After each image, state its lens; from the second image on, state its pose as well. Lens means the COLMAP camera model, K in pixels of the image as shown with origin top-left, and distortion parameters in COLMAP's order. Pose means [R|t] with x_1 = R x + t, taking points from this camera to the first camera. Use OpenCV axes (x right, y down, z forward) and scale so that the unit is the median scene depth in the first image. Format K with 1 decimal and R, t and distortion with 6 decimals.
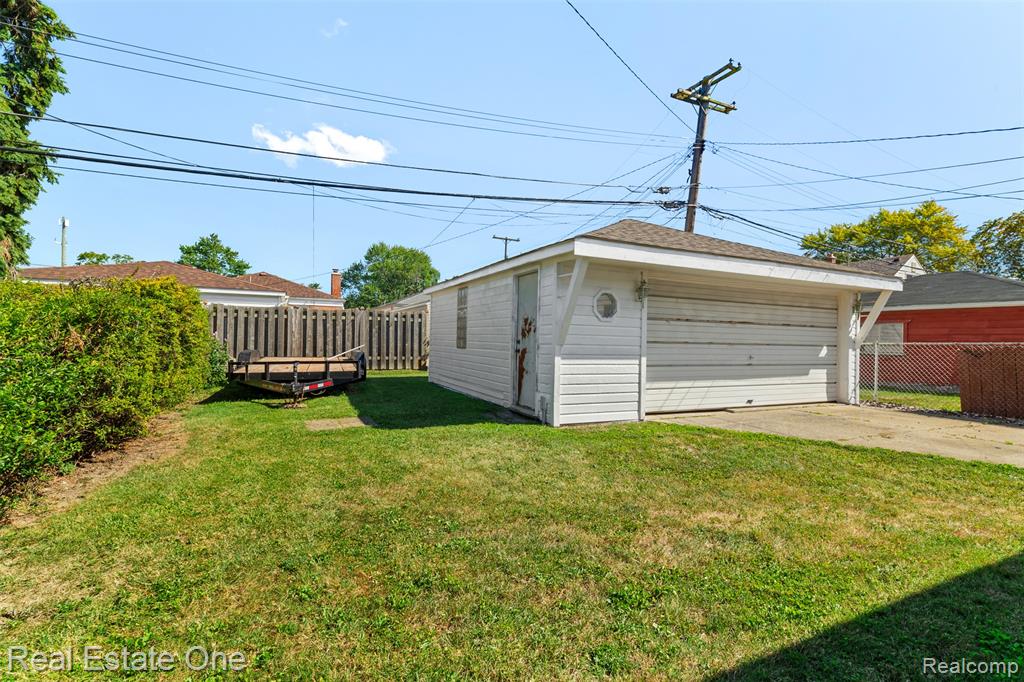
lens RADIAL K [[472.2, 0, 506.7], [0, 472.2, 340.9], [0, 0, 1]] dist [0.005441, 0.000532]
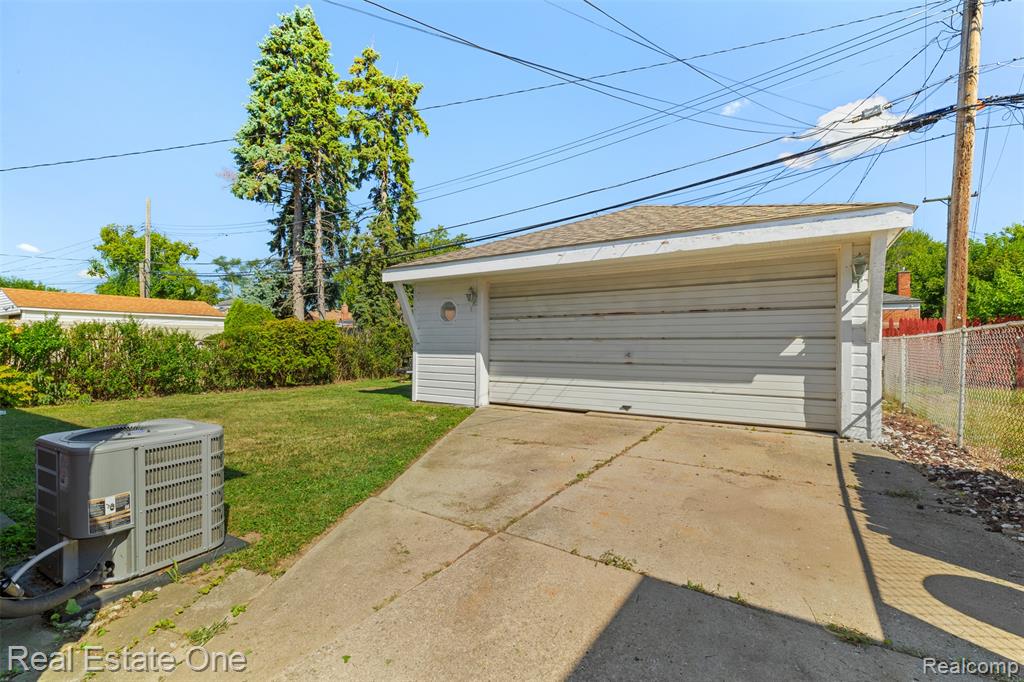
lens RADIAL K [[472.2, 0, 506.2], [0, 472.2, 344.2], [0, 0, 1]] dist [0.005441, 0.000532]
pose [[0.517223, -0.021492, -0.855581, 1.140531], [0.005735, 0.999749, -0.021647, 0.033860], [0.855831, 0.006289, 0.517217, 0.396478]]
